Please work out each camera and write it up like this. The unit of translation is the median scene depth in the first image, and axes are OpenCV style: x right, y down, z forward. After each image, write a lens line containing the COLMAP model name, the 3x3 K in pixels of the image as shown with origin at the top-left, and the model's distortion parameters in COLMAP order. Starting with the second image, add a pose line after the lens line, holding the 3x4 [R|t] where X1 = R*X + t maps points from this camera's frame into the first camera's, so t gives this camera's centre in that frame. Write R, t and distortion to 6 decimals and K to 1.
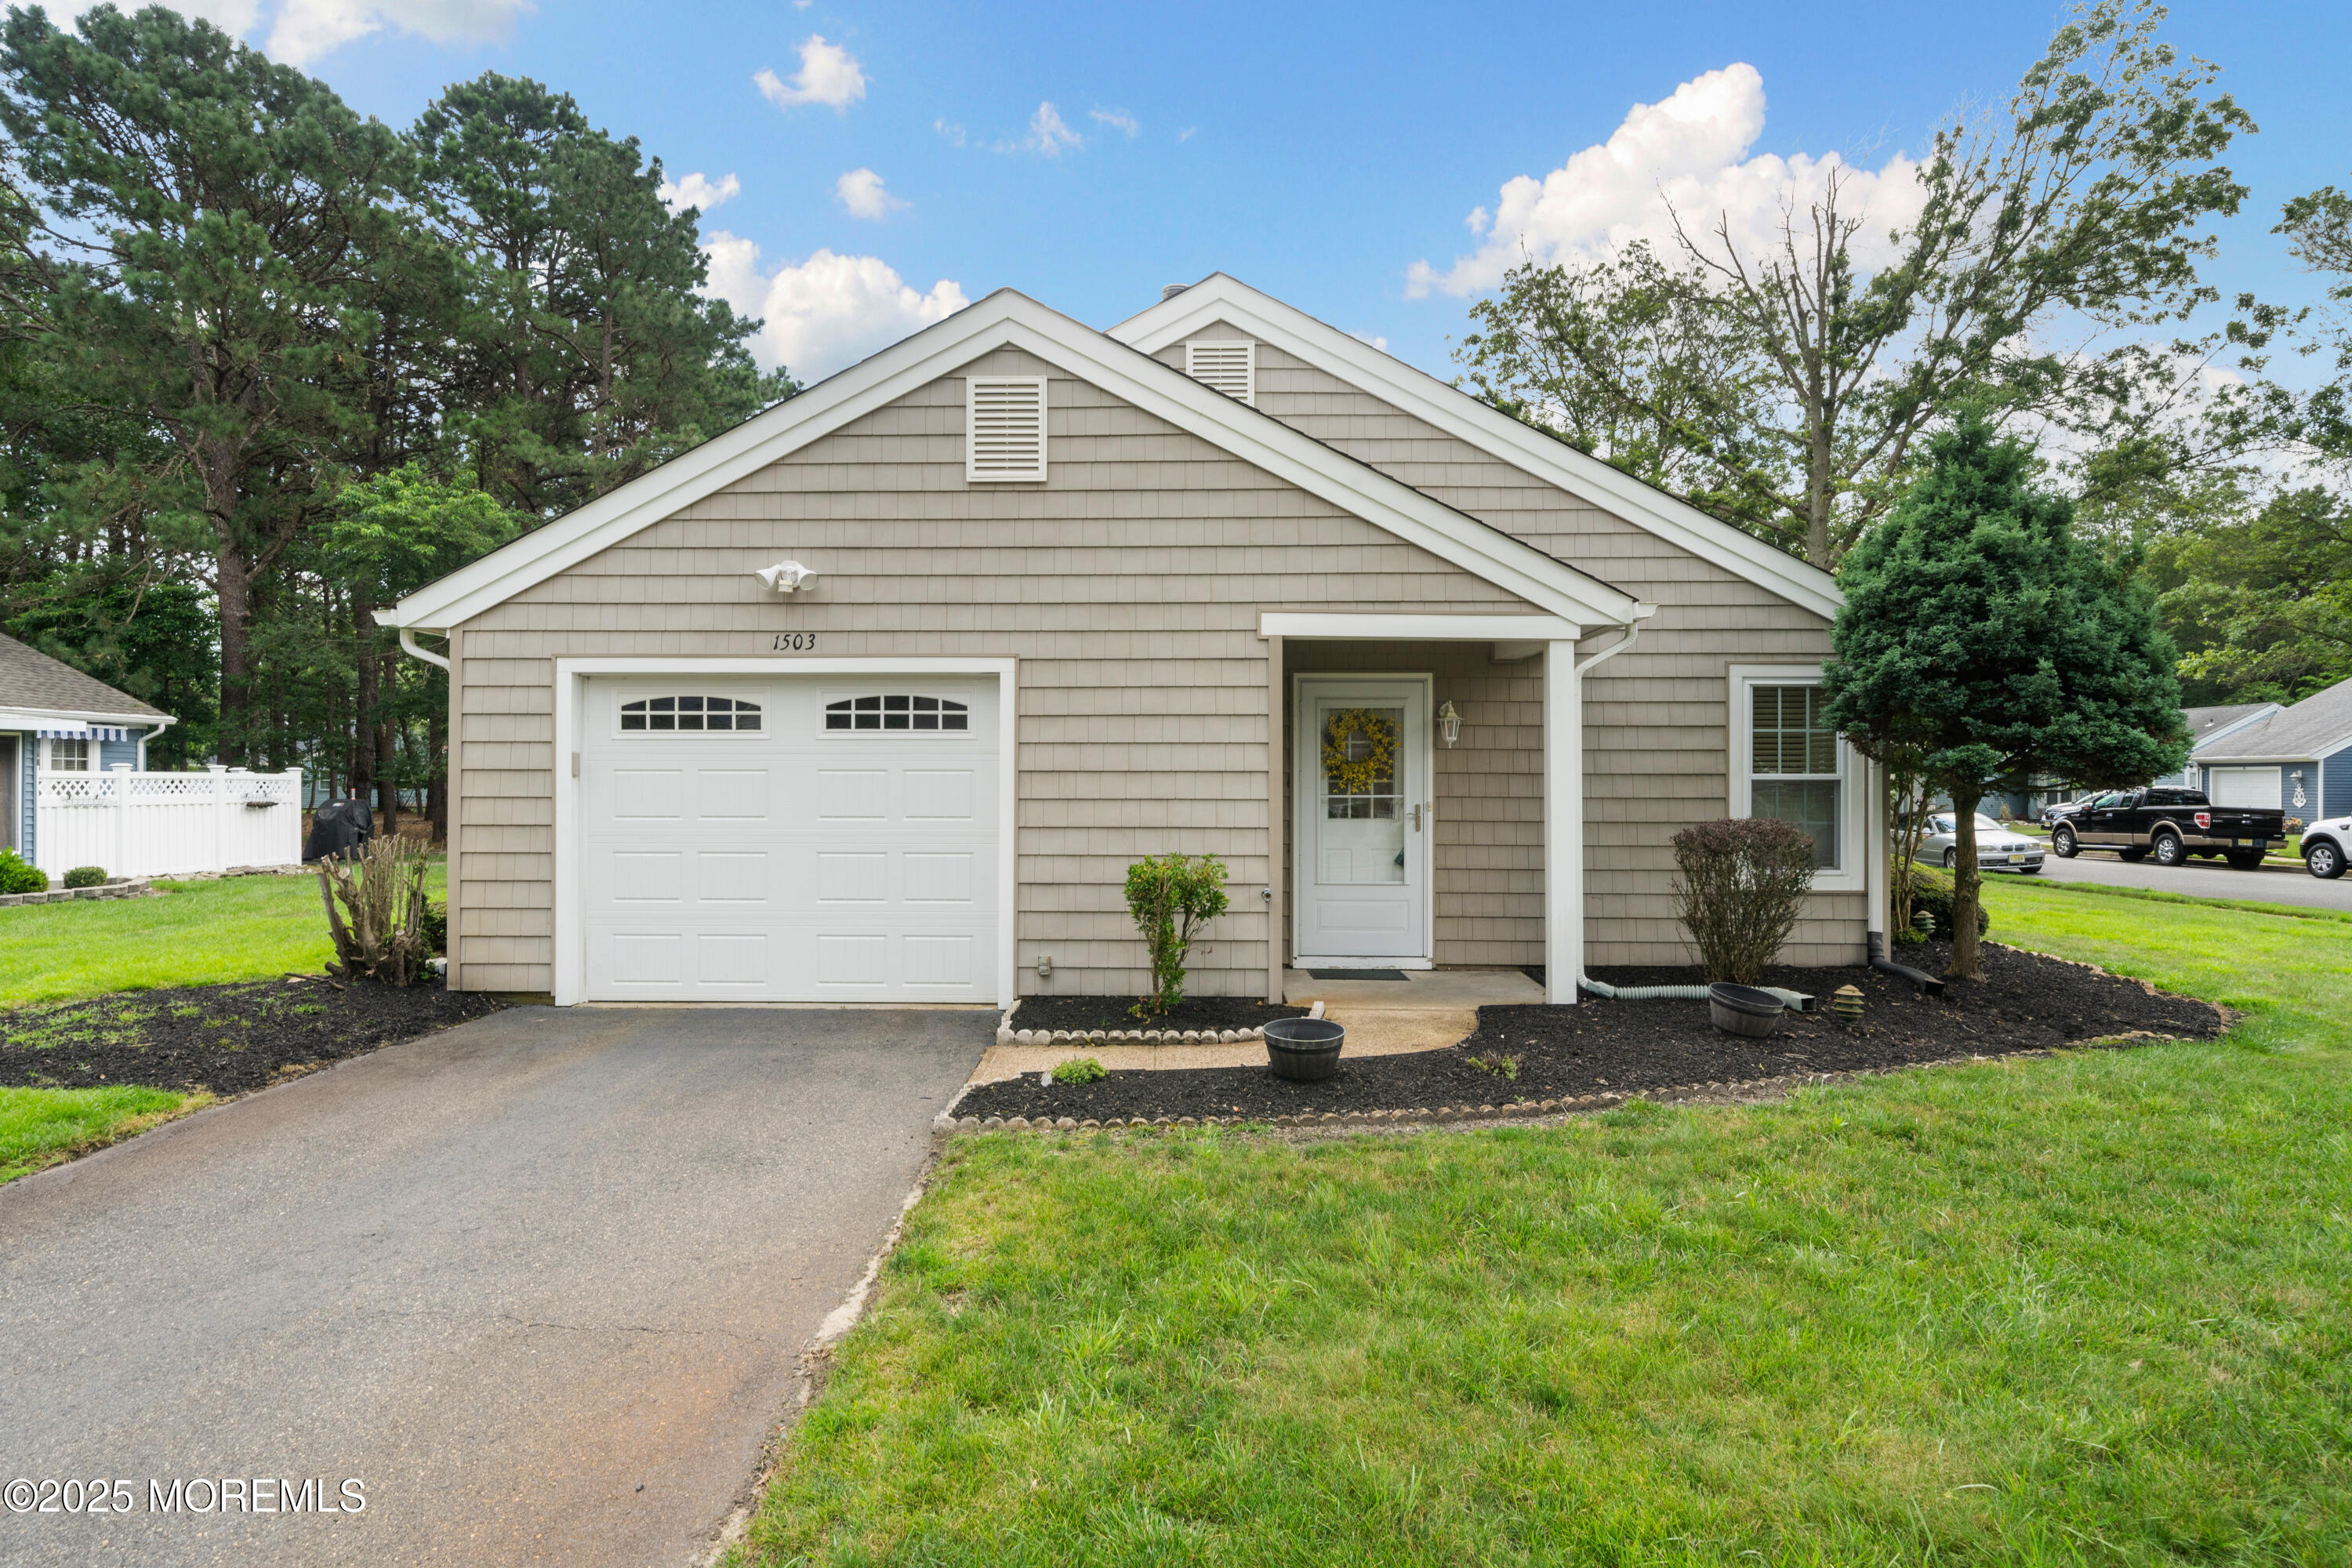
lens RADIAL K [[1262.4, 0, 1180.6], [0, 1262.4, 786.5], [0, 0, 1]] dist [0.000073, -0.000280]
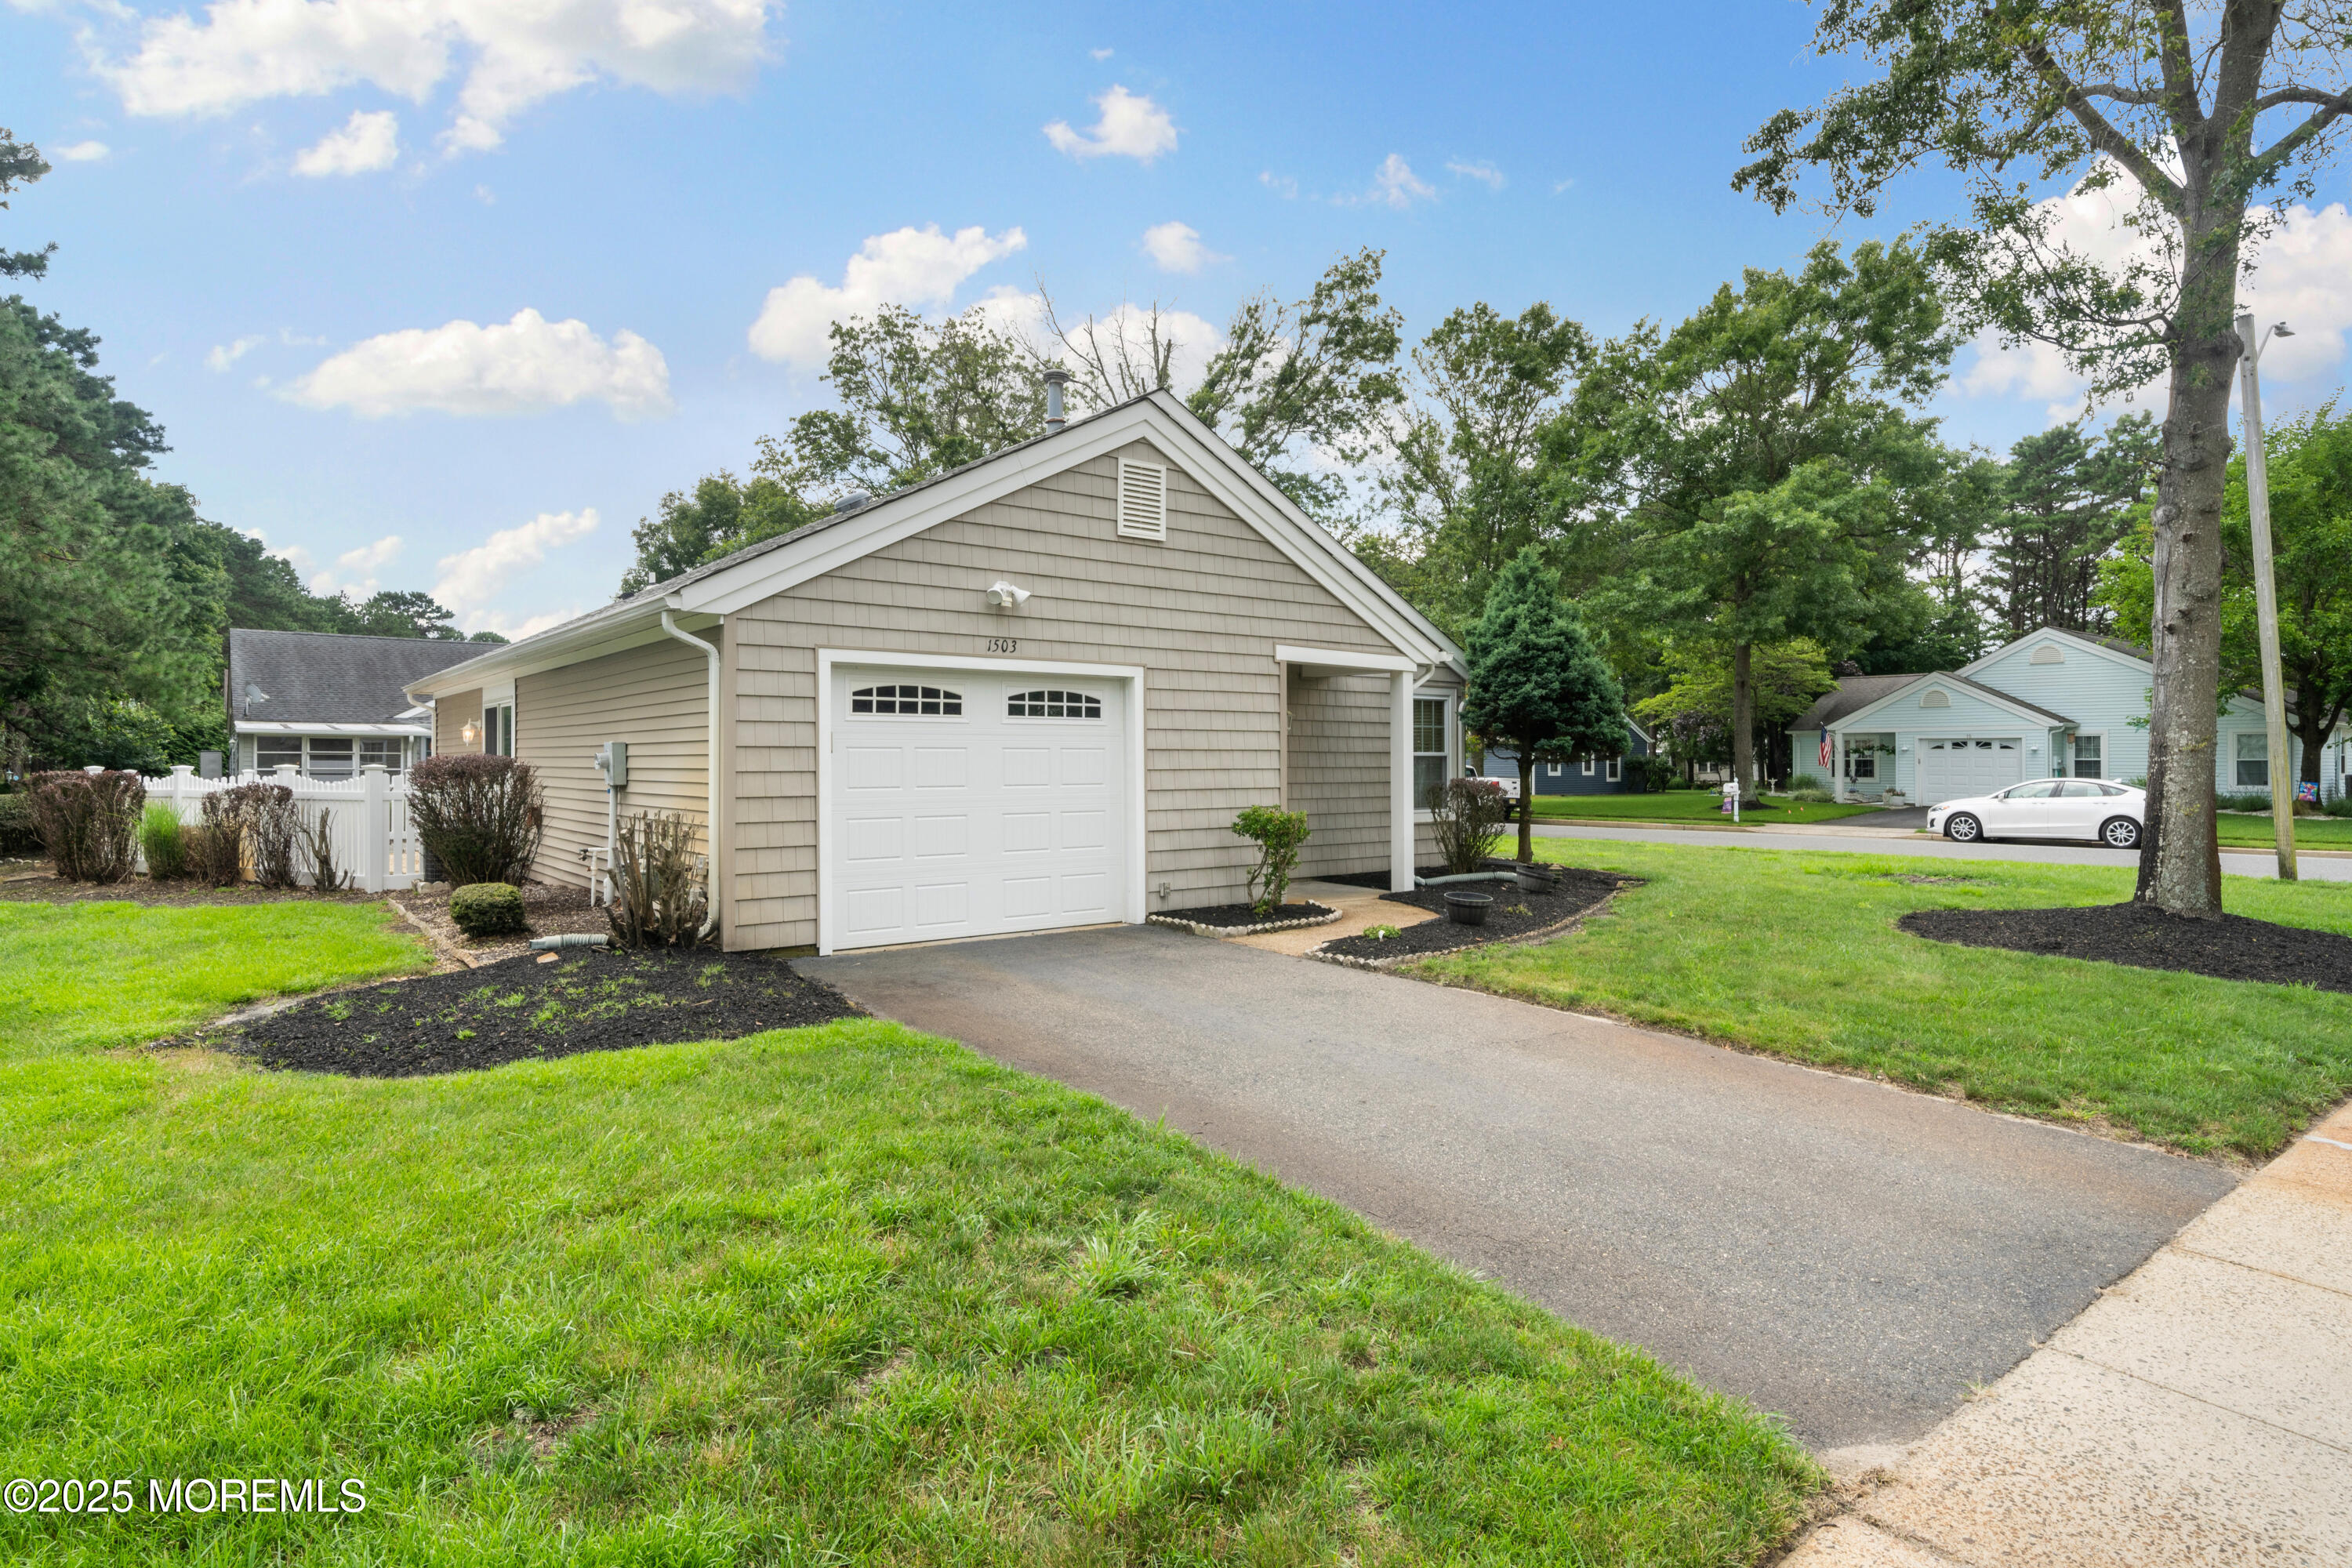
lens RADIAL K [[1231.2, 0, 1166.9], [0, 1231.2, 763.1], [0, 0, 1]] dist [0.000445, -0.000004]
pose [[0.773611, -0.003847, 0.633649, -0.956161], [0.006645, 0.999976, -0.002041, 0.005443], [-0.633626, 0.005789, 0.773618, -0.049442]]
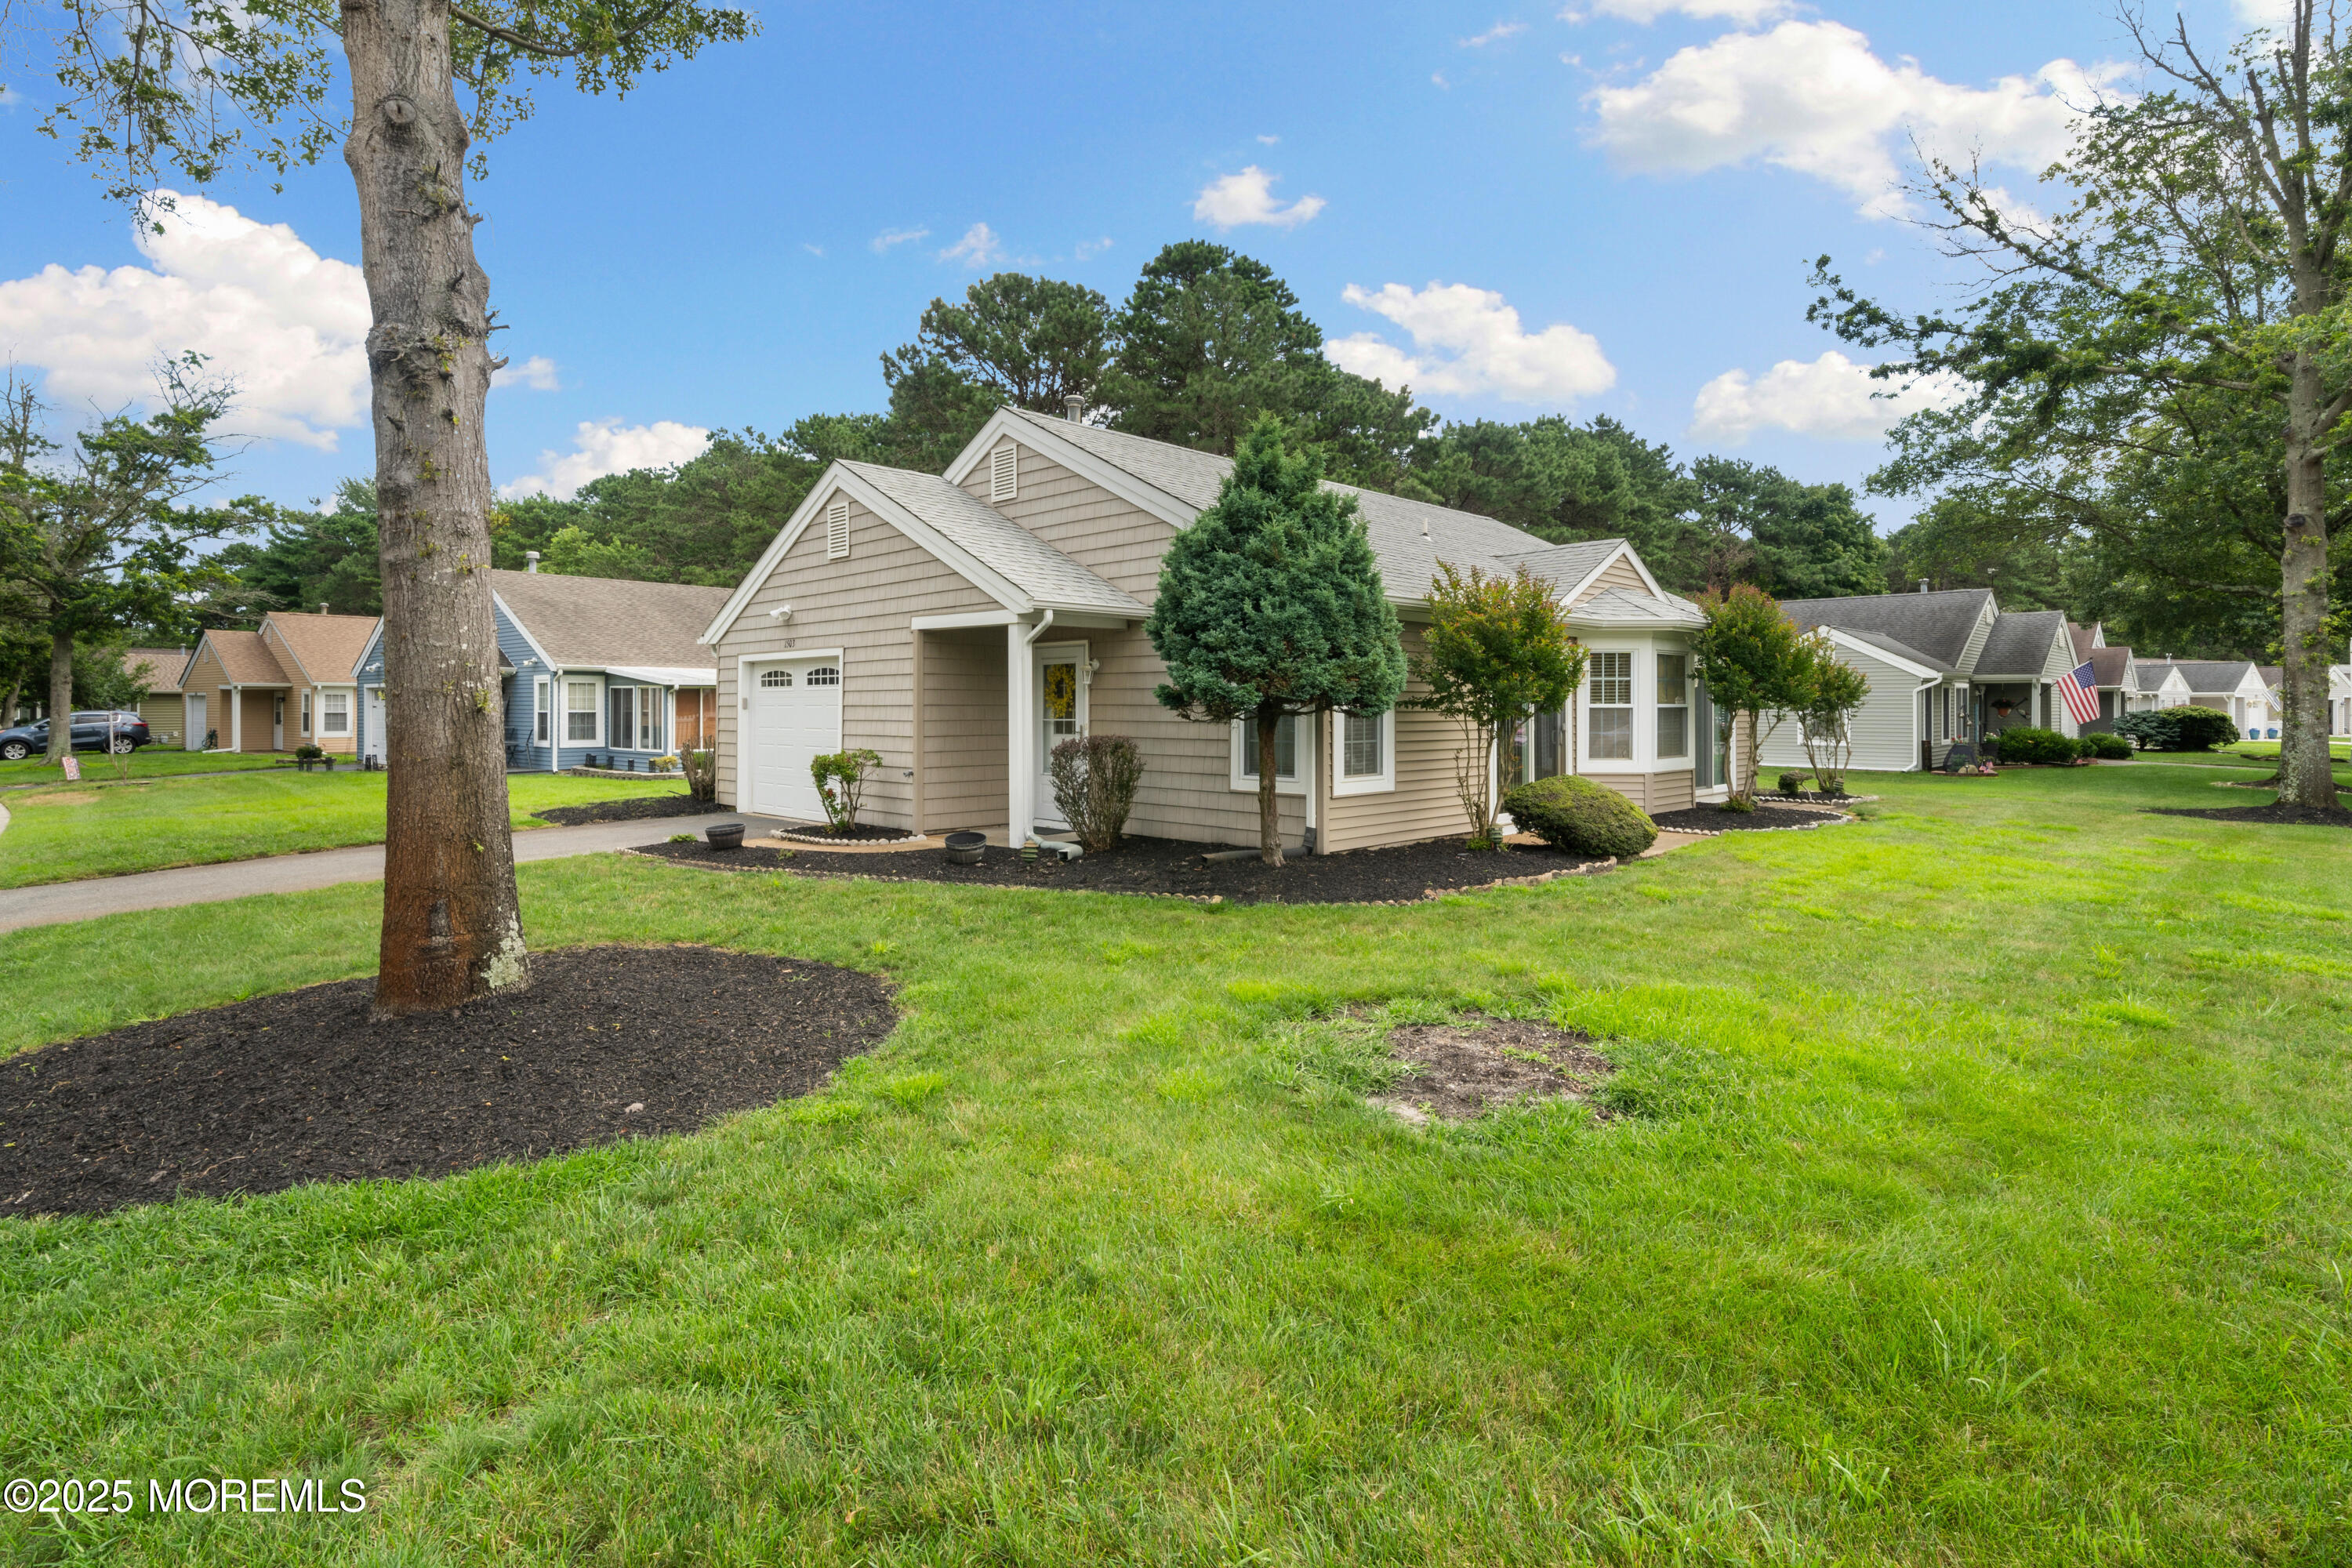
lens RADIAL K [[1083.4, 0, 1184.2], [0, 1083.4, 720.9], [0, 0, 1]] dist [-0.000147, -0.000915]
pose [[0.739837, 0.005546, -0.672763, 1.382766], [-0.004305, 0.999985, 0.003509, 0.004065], [0.672772, 0.000300, 0.739850, 0.114136]]
